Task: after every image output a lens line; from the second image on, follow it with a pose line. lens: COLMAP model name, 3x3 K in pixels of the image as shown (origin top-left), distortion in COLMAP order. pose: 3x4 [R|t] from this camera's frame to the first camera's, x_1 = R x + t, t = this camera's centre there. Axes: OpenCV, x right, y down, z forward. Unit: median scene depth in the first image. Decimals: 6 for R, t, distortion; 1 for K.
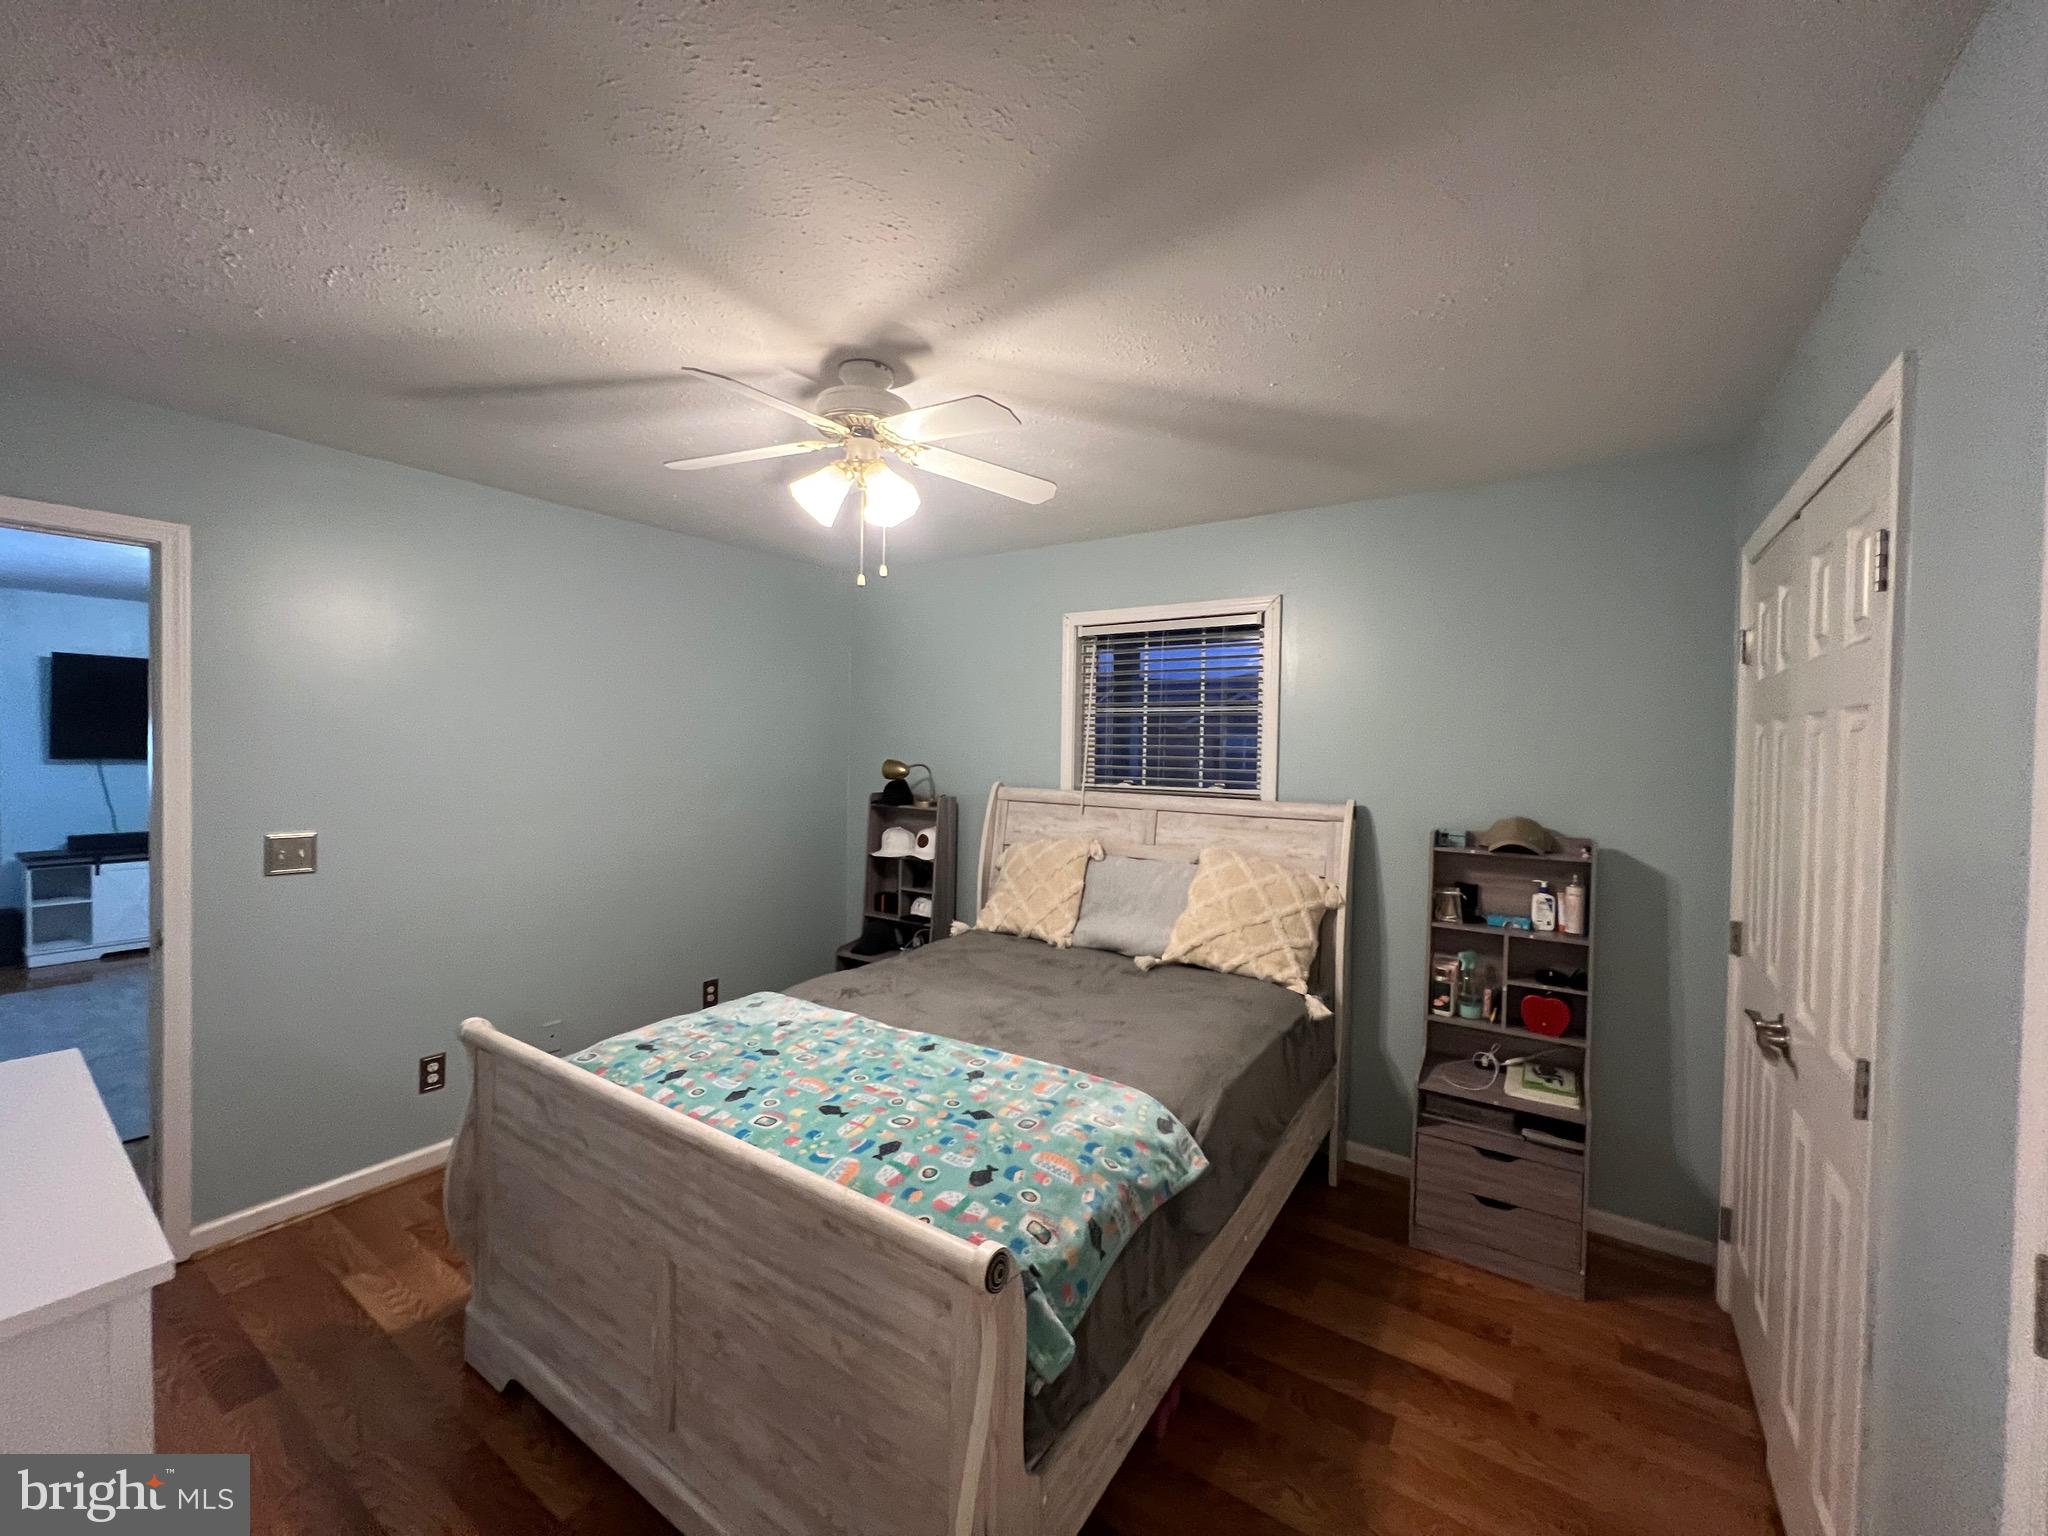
lens RADIAL K [[814.4, 0, 1019.8], [0, 814.4, 759.7], [0, 0, 1]] dist [0.000873, -0.000033]
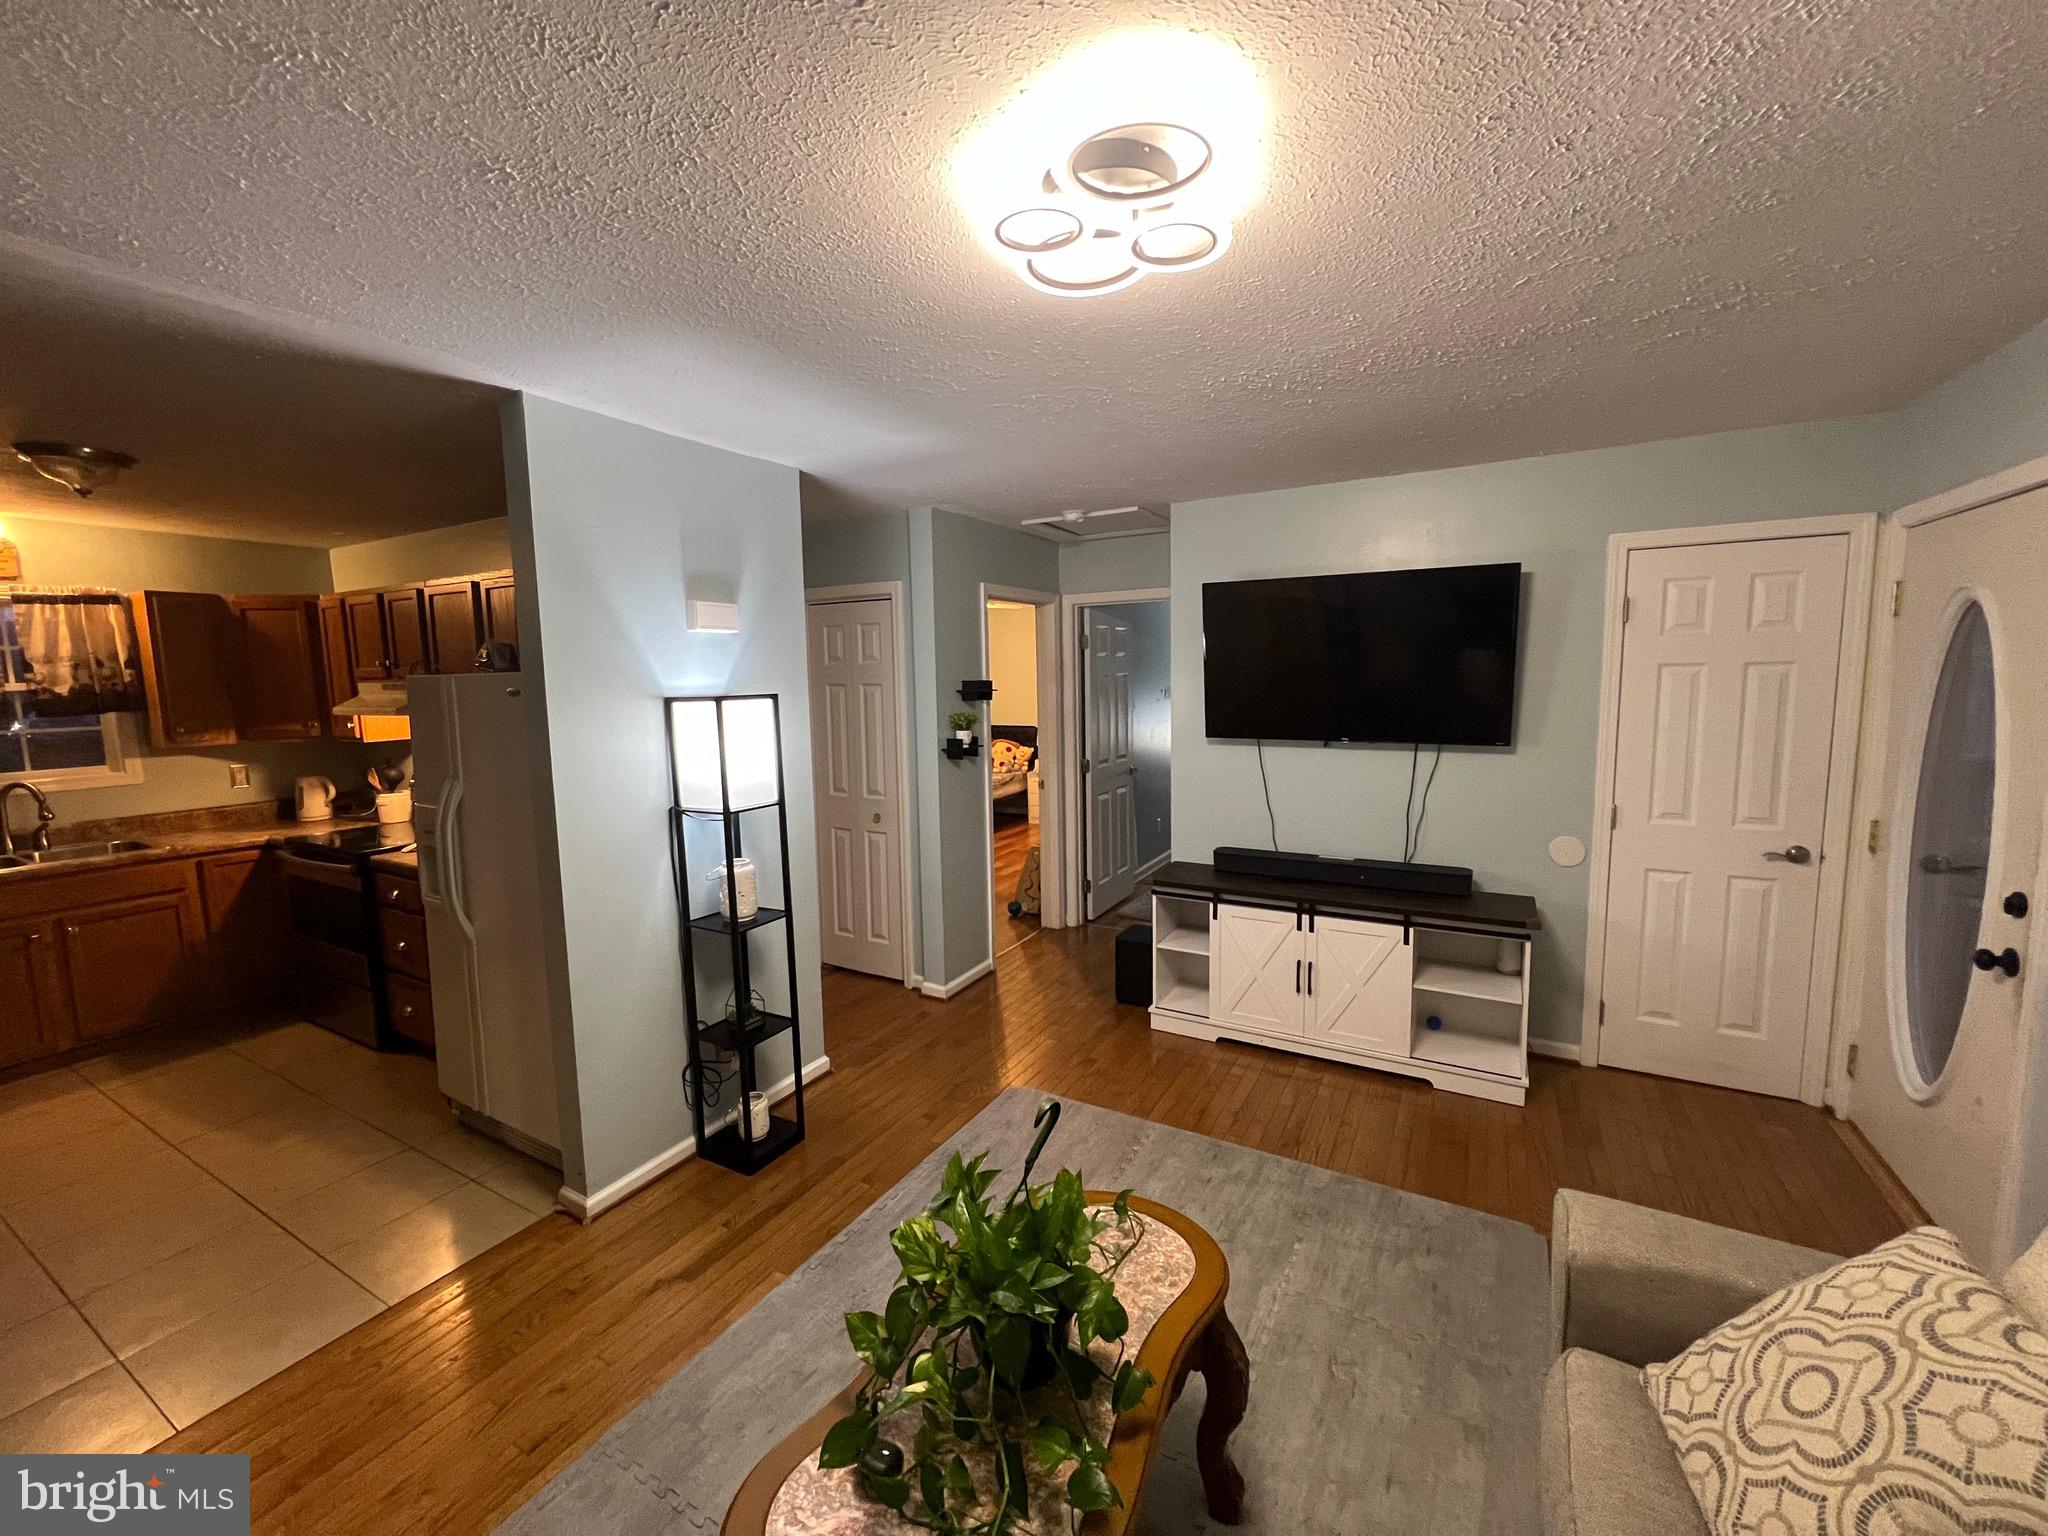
lens RADIAL K [[814.4, 0, 1019.8], [0, 814.4, 759.7], [0, 0, 1]] dist [0.000873, -0.000033]
pose [[0.078731, 0.085836, -0.993194, -1.116327], [-0.001126, 0.996293, 0.086015, -0.096078], [0.996895, -0.005653, 0.078535, 1.761704]]
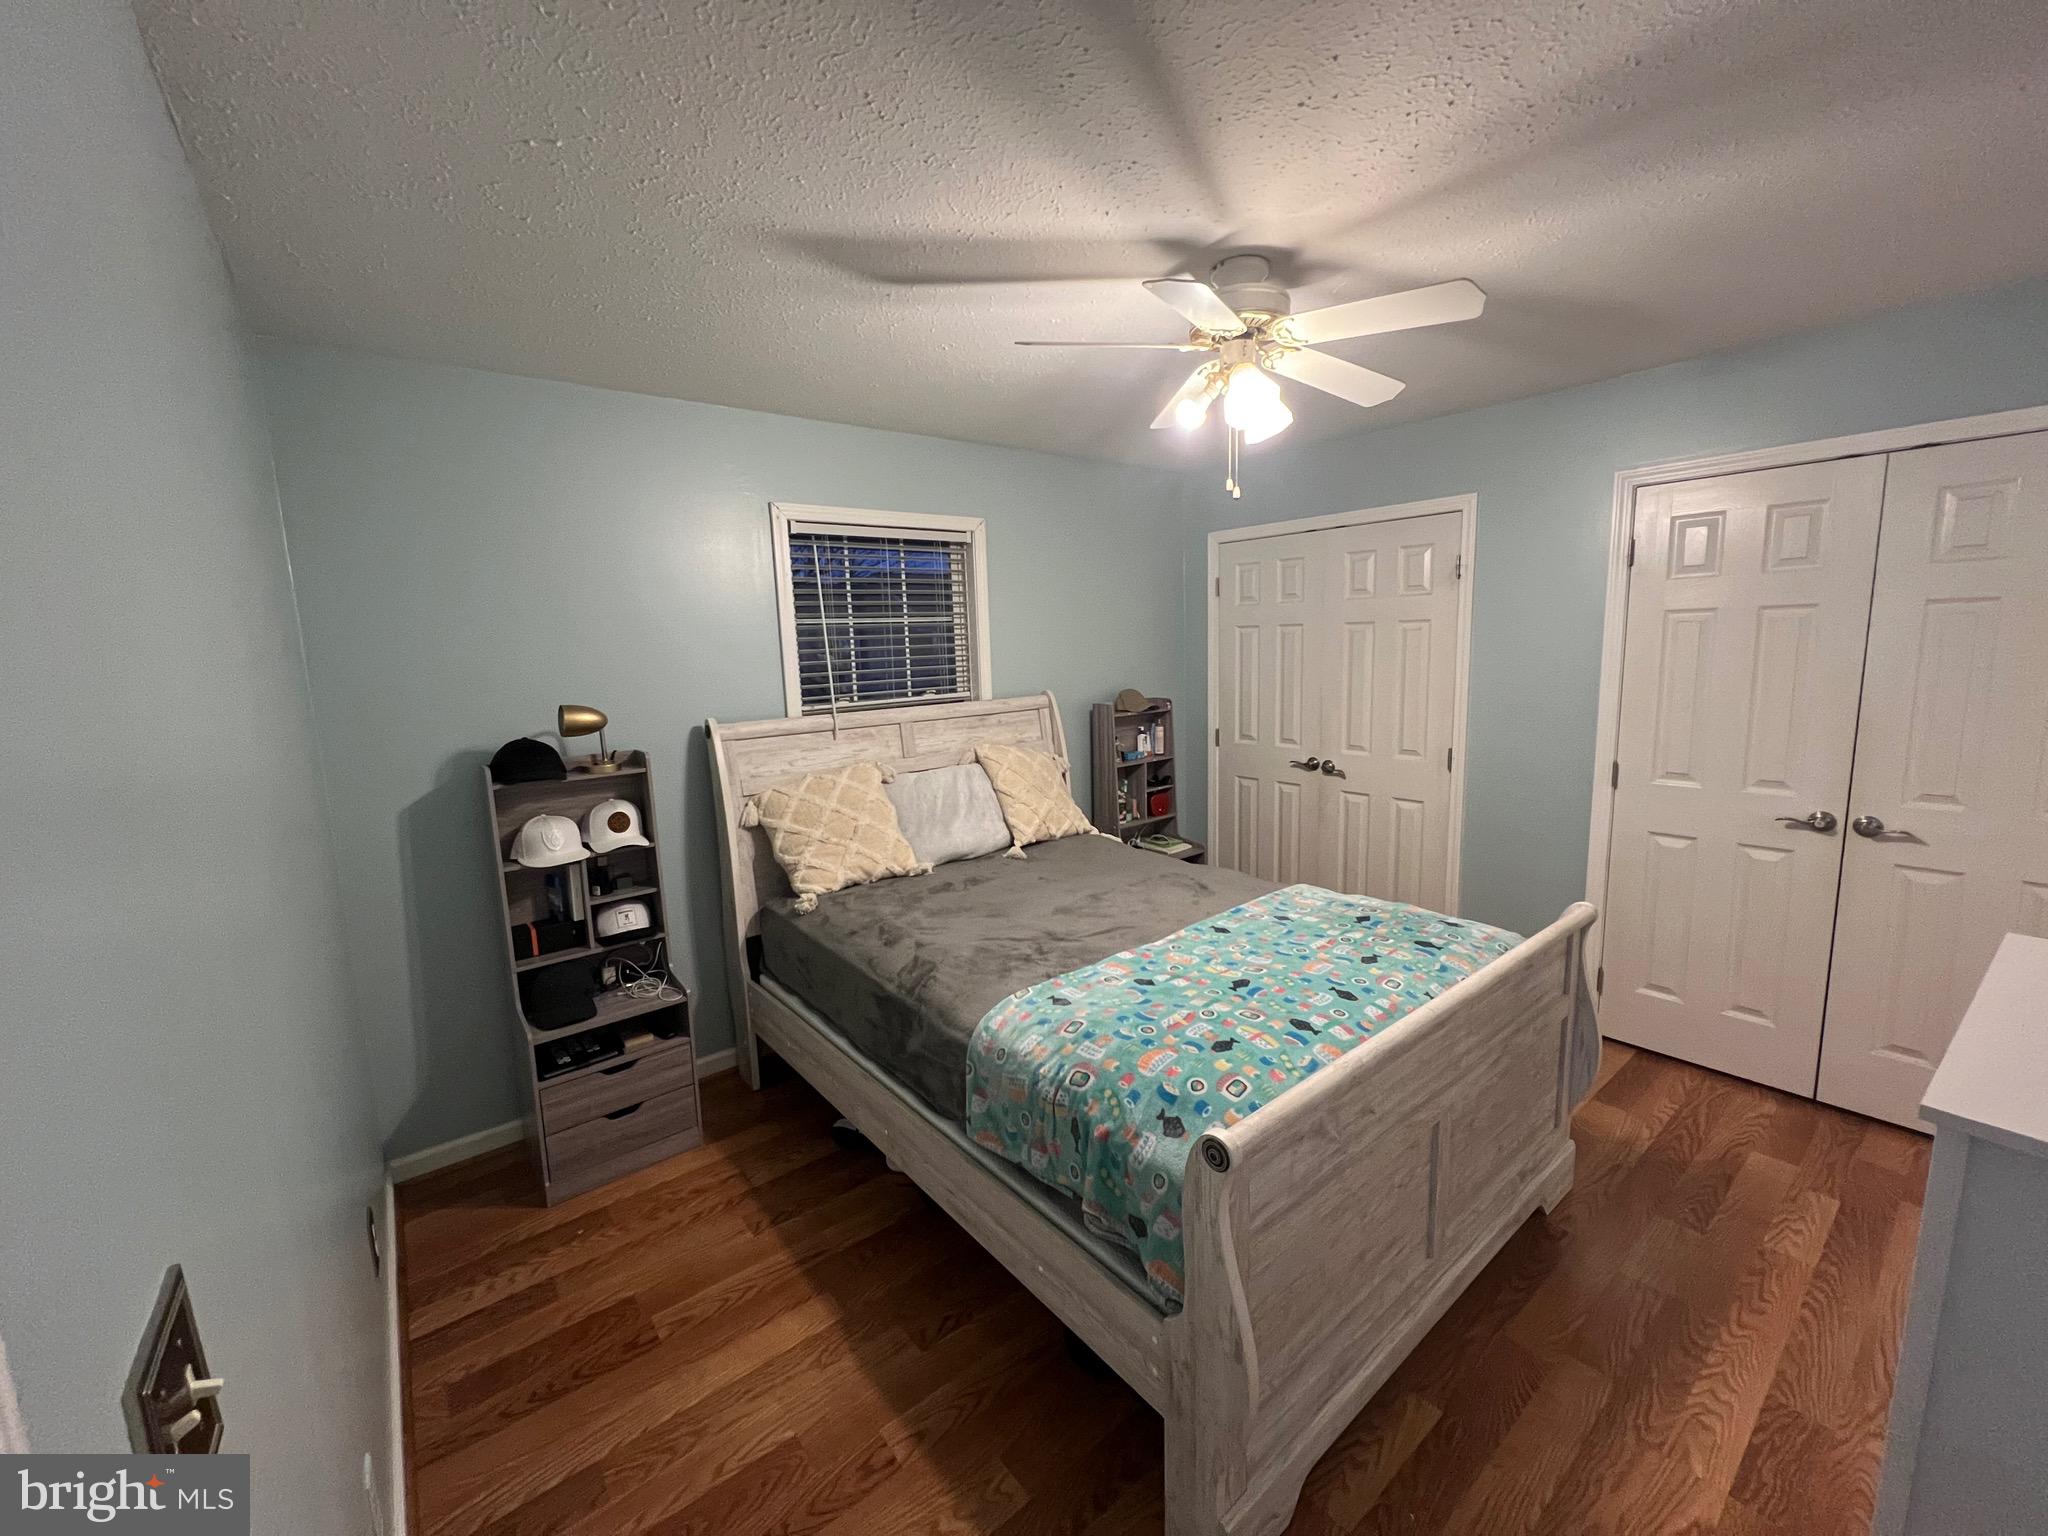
lens RADIAL K [[814.4, 0, 1019.8], [0, 814.4, 759.7], [0, 0, 1]] dist [0.000873, -0.000033]
pose [[0.300872, -0.166901, 0.938946, -1.057147], [0.057556, 0.985950, 0.156814, -0.060274], [-0.951926, 0.006861, 0.306250, 0.802149]]
